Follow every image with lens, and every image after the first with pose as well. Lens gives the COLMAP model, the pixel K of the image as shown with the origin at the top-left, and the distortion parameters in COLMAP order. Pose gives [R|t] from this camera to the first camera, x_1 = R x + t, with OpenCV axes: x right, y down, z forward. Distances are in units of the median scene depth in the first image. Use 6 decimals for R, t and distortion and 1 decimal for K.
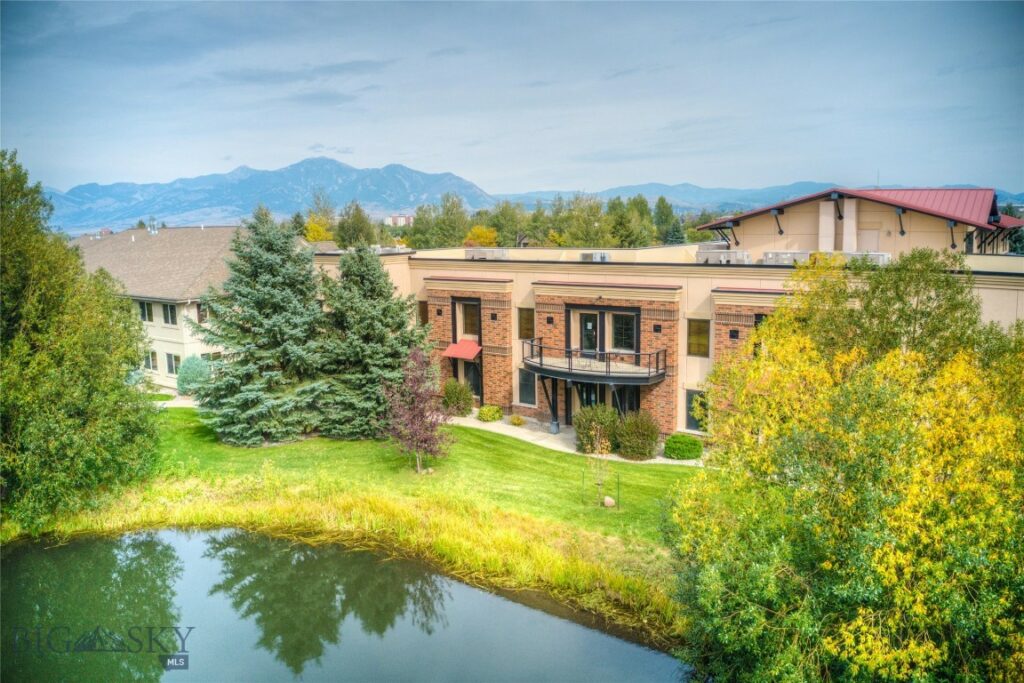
lens RADIAL K [[814.3, 0, 512.0], [0, 814.3, 341.5], [0, 0, 1]] dist [0.073731, -0.354549]
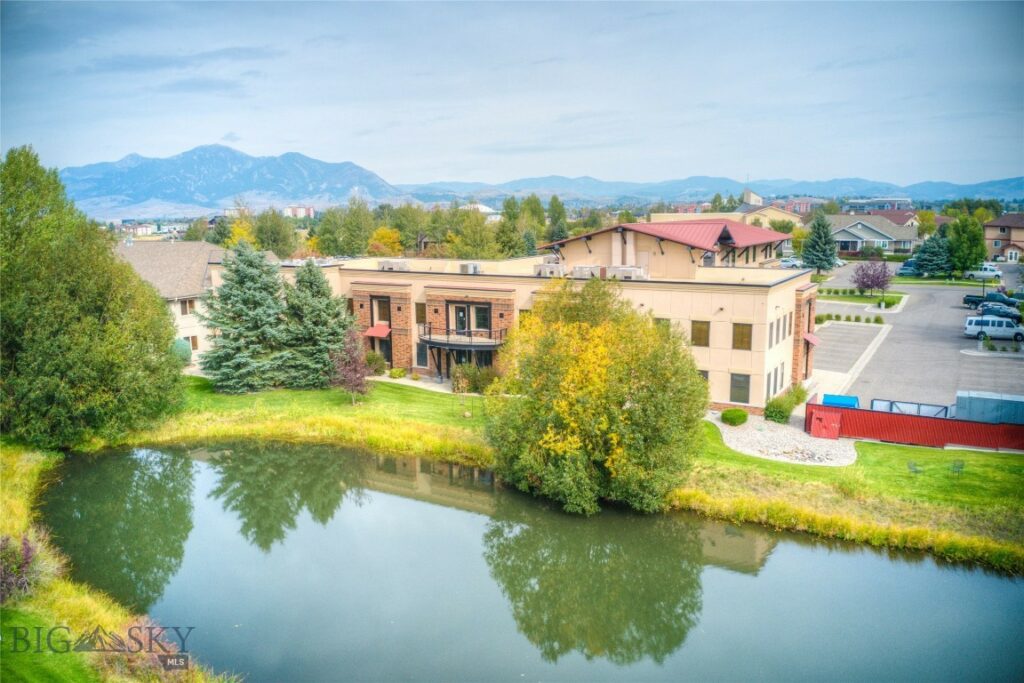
lens RADIAL K [[814.3, 0, 512.0], [0, 814.3, 341.5], [0, 0, 1]] dist [0.073731, -0.354549]
pose [[0.993074, -0.010872, 0.116986, 0.008686], [0.009643, 0.999892, 0.011063, 0.017132], [-0.117093, -0.009858, 0.993072, -0.579759]]
